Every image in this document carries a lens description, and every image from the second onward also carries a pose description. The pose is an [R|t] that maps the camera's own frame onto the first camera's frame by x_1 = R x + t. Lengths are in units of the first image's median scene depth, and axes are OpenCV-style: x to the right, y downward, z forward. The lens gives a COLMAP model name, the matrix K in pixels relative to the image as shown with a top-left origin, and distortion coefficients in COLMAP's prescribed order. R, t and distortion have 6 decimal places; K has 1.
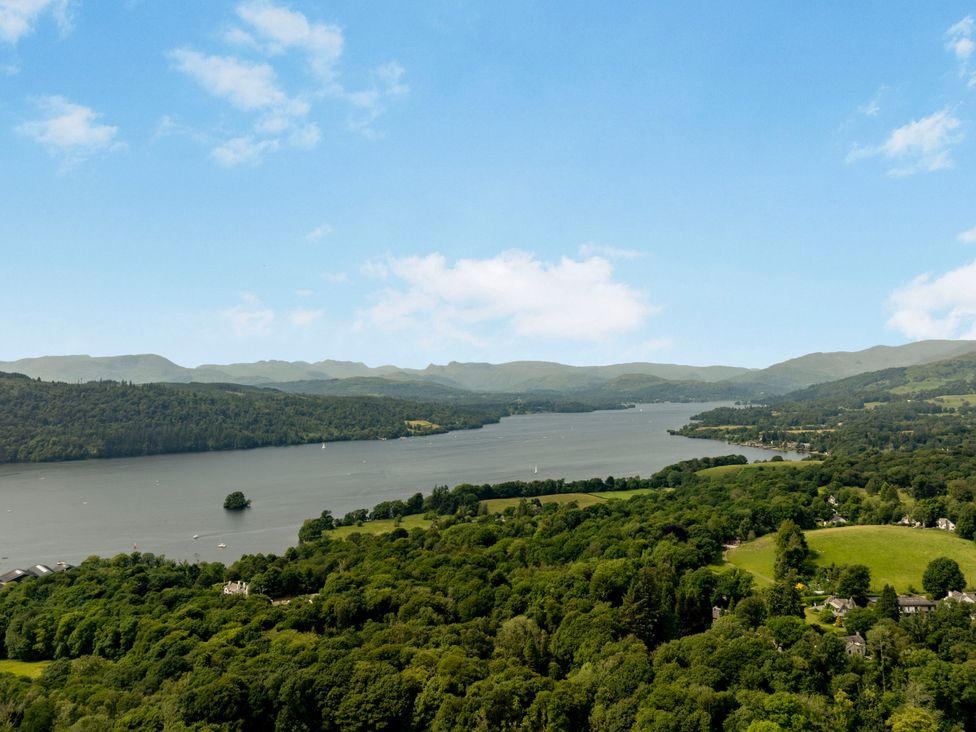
lens RADIAL K [[776.8, 0, 489.5], [0, 776.8, 324.7], [0, 0, 1]] dist [-0.037551, -0.003551]
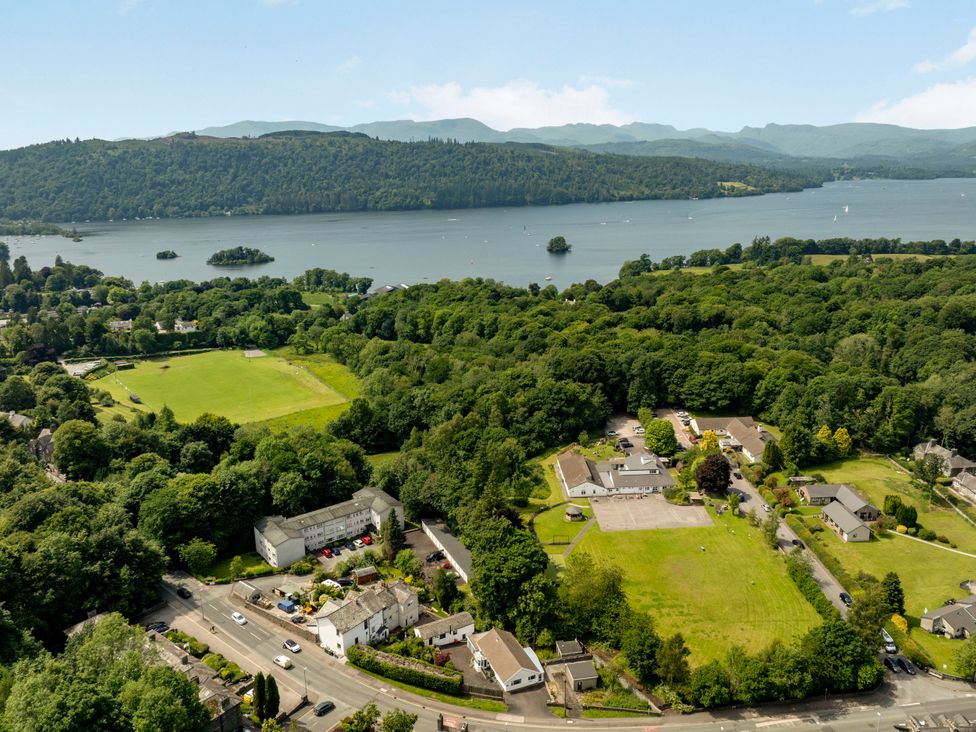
lens RADIAL K [[776.8, 0, 489.3], [0, 776.8, 342.3], [0, 0, 1]] dist [-0.037551, -0.003551]
pose [[0.926879, 0.091866, -0.363944, -0.032369], [0.028074, 0.949906, 0.311272, 0.047817], [0.374308, -0.298729, 0.877869, -0.045858]]
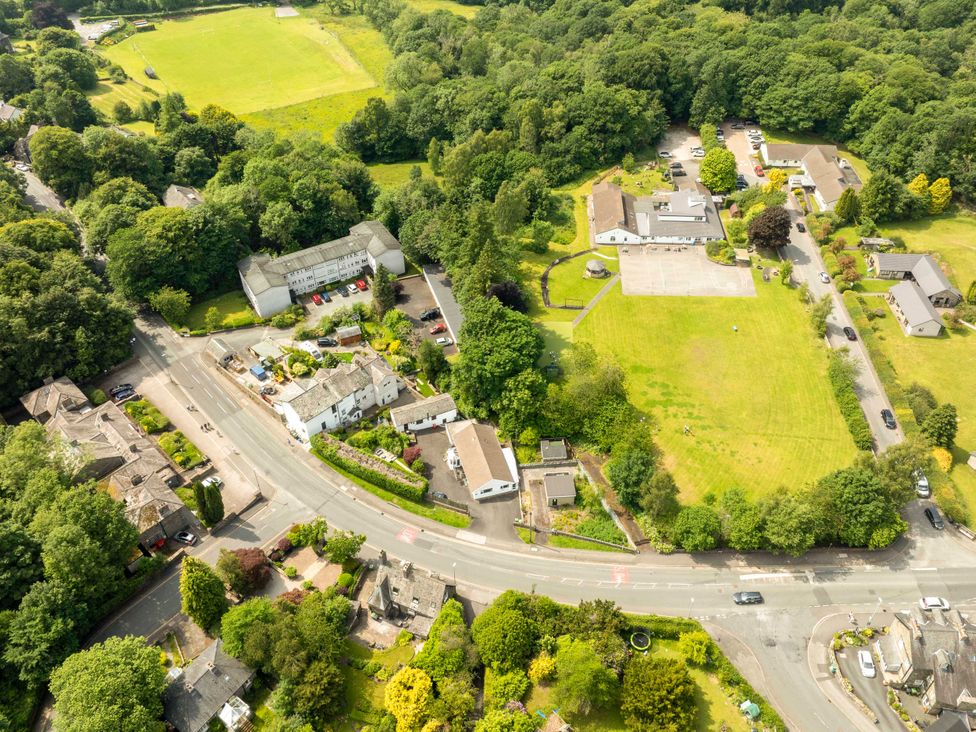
lens RADIAL K [[776.8, 0, 487.5], [0, 776.8, 325.1], [0, 0, 1]] dist [-0.037551, -0.003551]
pose [[0.877236, 0.301176, -0.373832, -0.034088], [0.038011, 0.732698, 0.679492, 0.034348], [0.478553, -0.610284, 0.631301, 0.054910]]
